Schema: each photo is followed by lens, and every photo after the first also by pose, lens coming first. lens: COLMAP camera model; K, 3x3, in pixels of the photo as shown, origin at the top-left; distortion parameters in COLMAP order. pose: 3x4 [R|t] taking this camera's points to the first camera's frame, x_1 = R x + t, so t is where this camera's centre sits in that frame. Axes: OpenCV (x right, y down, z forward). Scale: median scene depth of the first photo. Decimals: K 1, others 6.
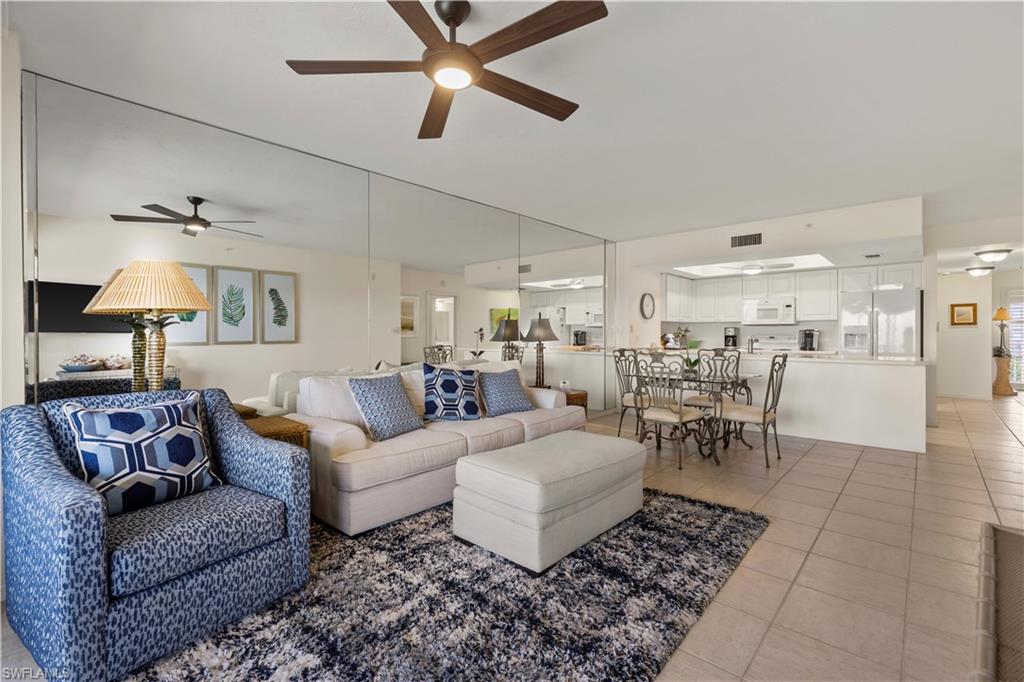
lens RADIAL K [[456.9, 0, 519.5], [0, 456.9, 335.3], [0, 0, 1]] dist [0.004920, -0.001998]
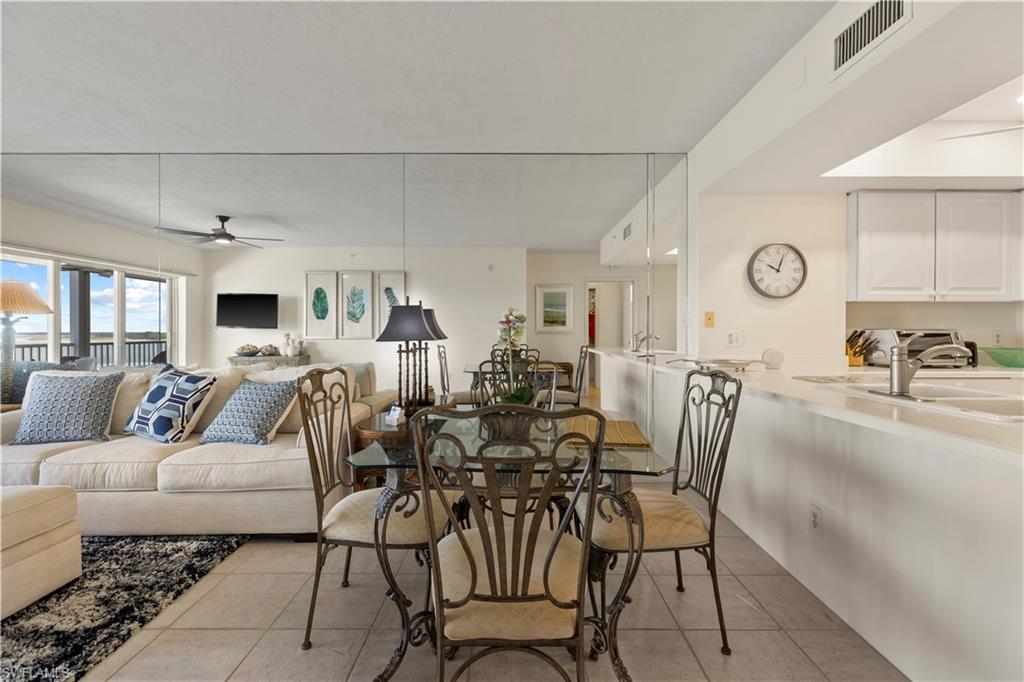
lens RADIAL K [[456.9, 0, 514.2], [0, 456.9, 332.1], [0, 0, 1]] dist [0.004920, -0.001998]
pose [[0.660407, 0.005838, -0.750885, 0.504233], [-0.004270, 0.999983, 0.004020, -0.001634], [0.750896, 0.000551, 0.660420, 0.545175]]
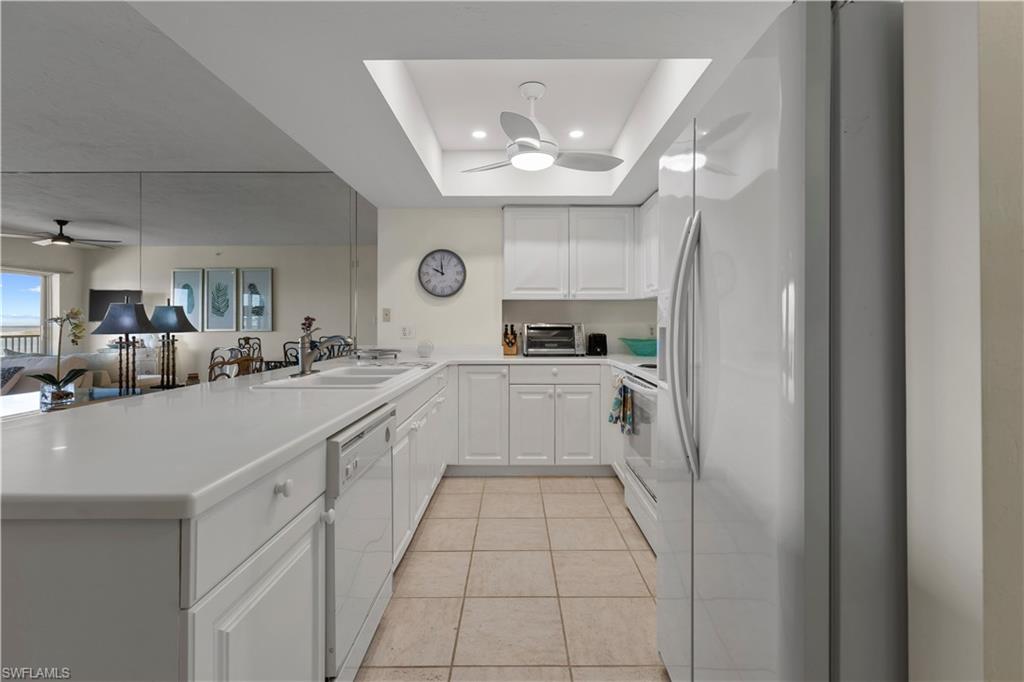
lens RADIAL K [[456.9, 0, 509.8], [0, 456.9, 320.3], [0, 0, 1]] dist [0.004920, -0.001998]
pose [[0.661041, -0.001915, -0.750347, 0.814679], [-0.003598, 0.999977, -0.005722, -0.004939], [0.750341, 0.006482, 0.661019, 0.770714]]
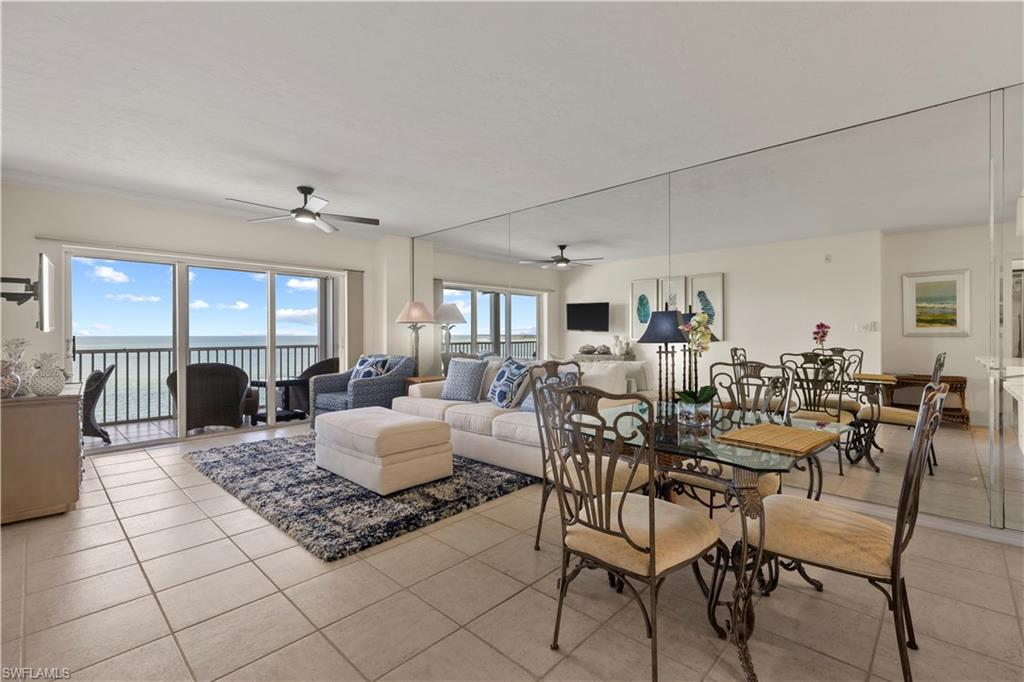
lens RADIAL K [[456.9, 0, 509.9], [0, 456.9, 333.6], [0, 0, 1]] dist [0.004920, -0.001998]
pose [[-0.043961, 0.004247, -0.999024, 0.615220], [-0.000311, 0.999991, 0.004265, -0.002905], [0.999033, 0.000498, -0.043960, 0.623405]]
